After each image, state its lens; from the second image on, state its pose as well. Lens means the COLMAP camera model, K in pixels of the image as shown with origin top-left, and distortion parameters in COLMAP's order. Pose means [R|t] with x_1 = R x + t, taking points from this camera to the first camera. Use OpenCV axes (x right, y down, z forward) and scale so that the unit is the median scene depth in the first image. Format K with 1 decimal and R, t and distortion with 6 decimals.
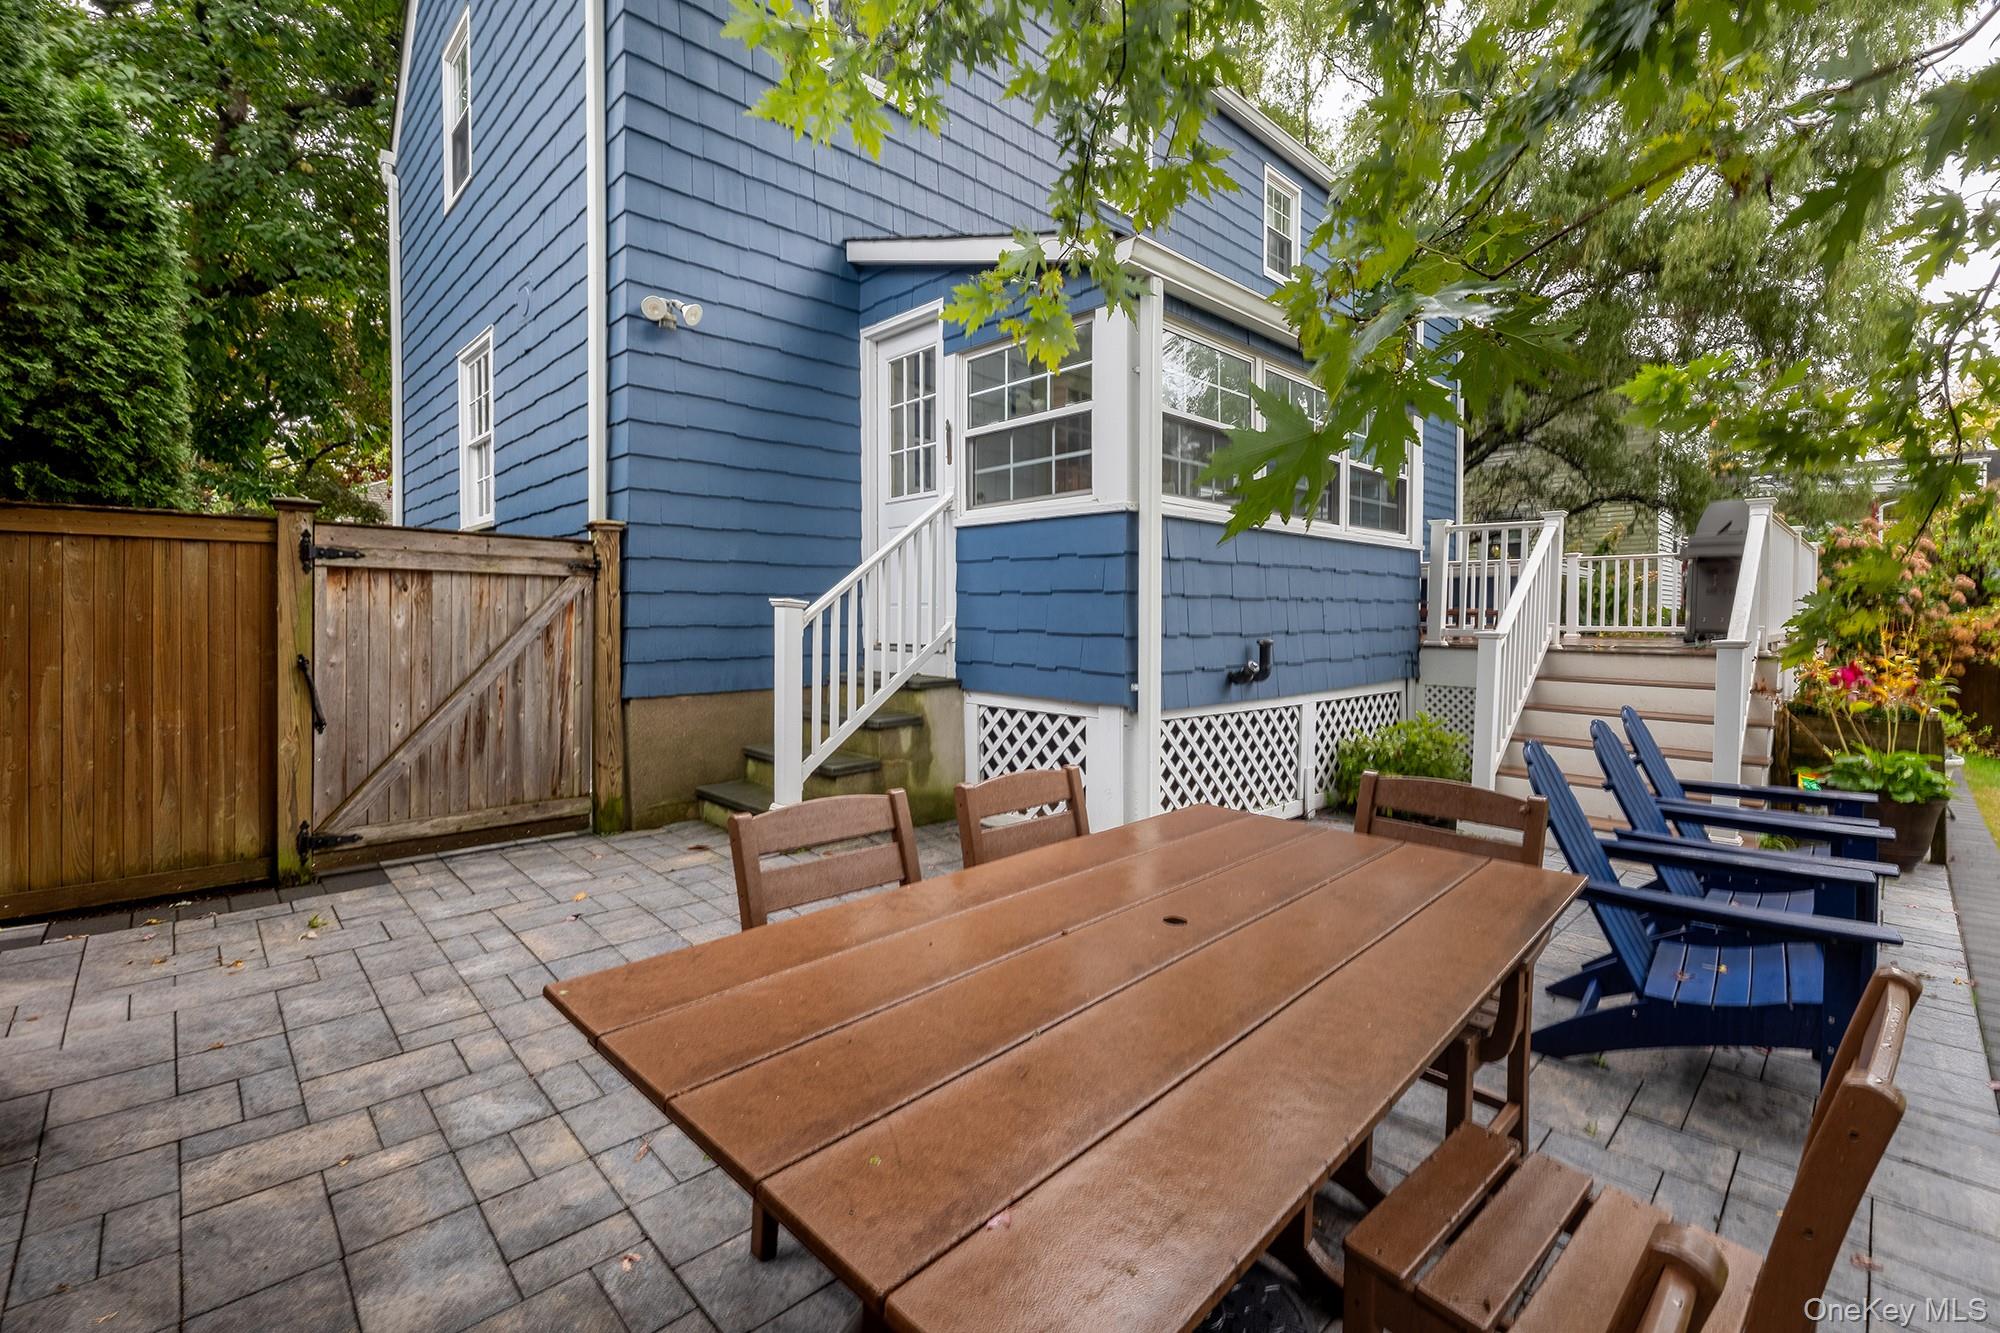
lens RADIAL K [[854.2, 0, 993.0], [0, 854.2, 620.9], [0, 0, 1]] dist [-0.003370, -0.000328]
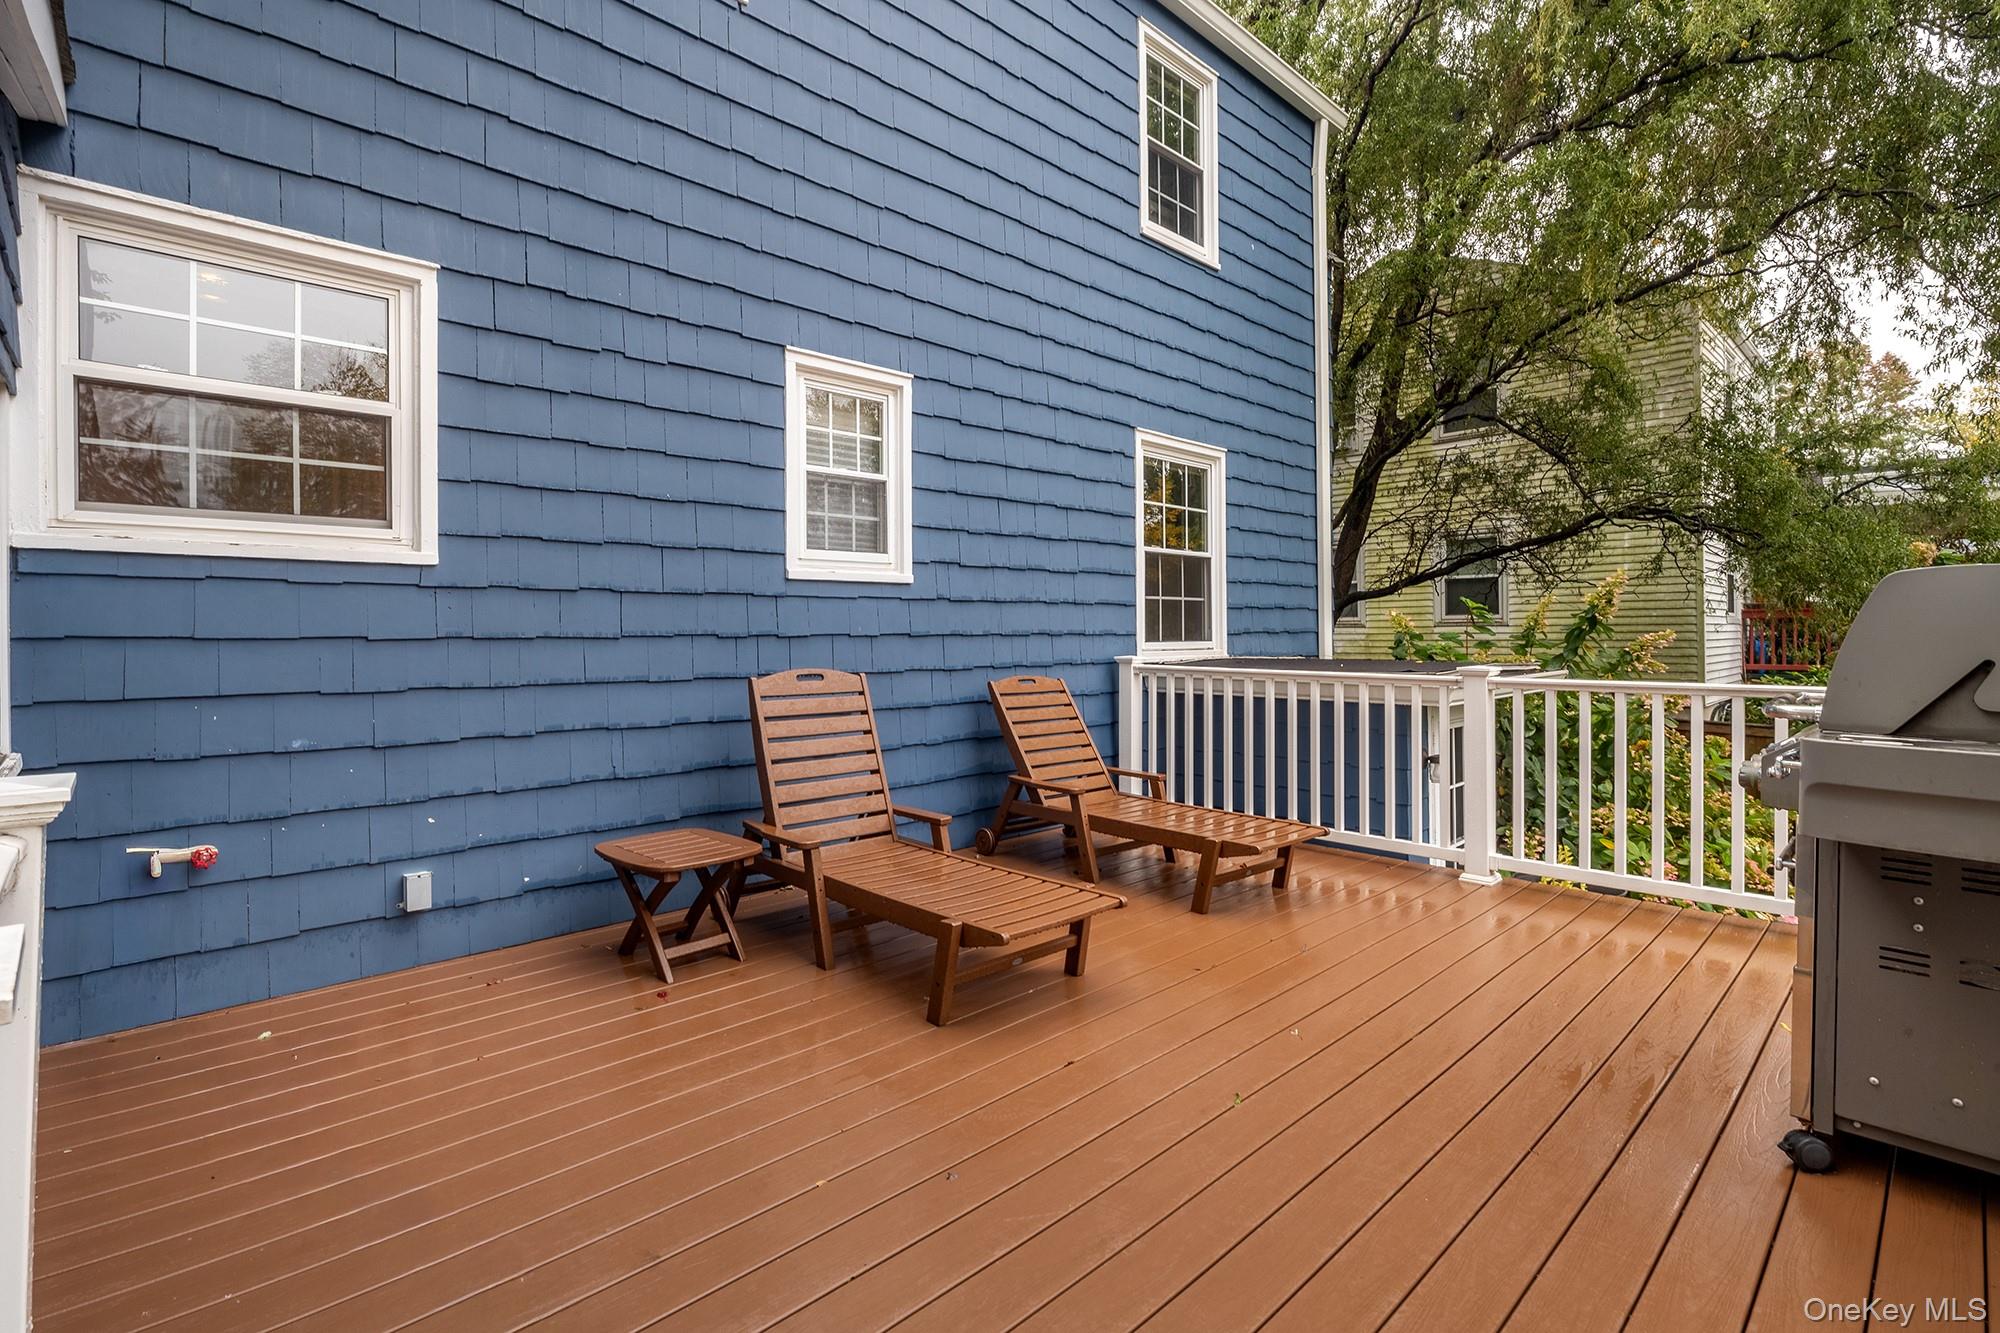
lens RADIAL K [[968.9, 0, 1000.0], [0, 968.9, 628.6], [0, 0, 1]] dist [-0.009806, 0.000505]
pose [[0.999609, -0.012628, 0.024931, 0.299767], [0.013133, 0.999710, -0.020208, -0.060205], [-0.024668, 0.020528, 0.999485, 0.374880]]
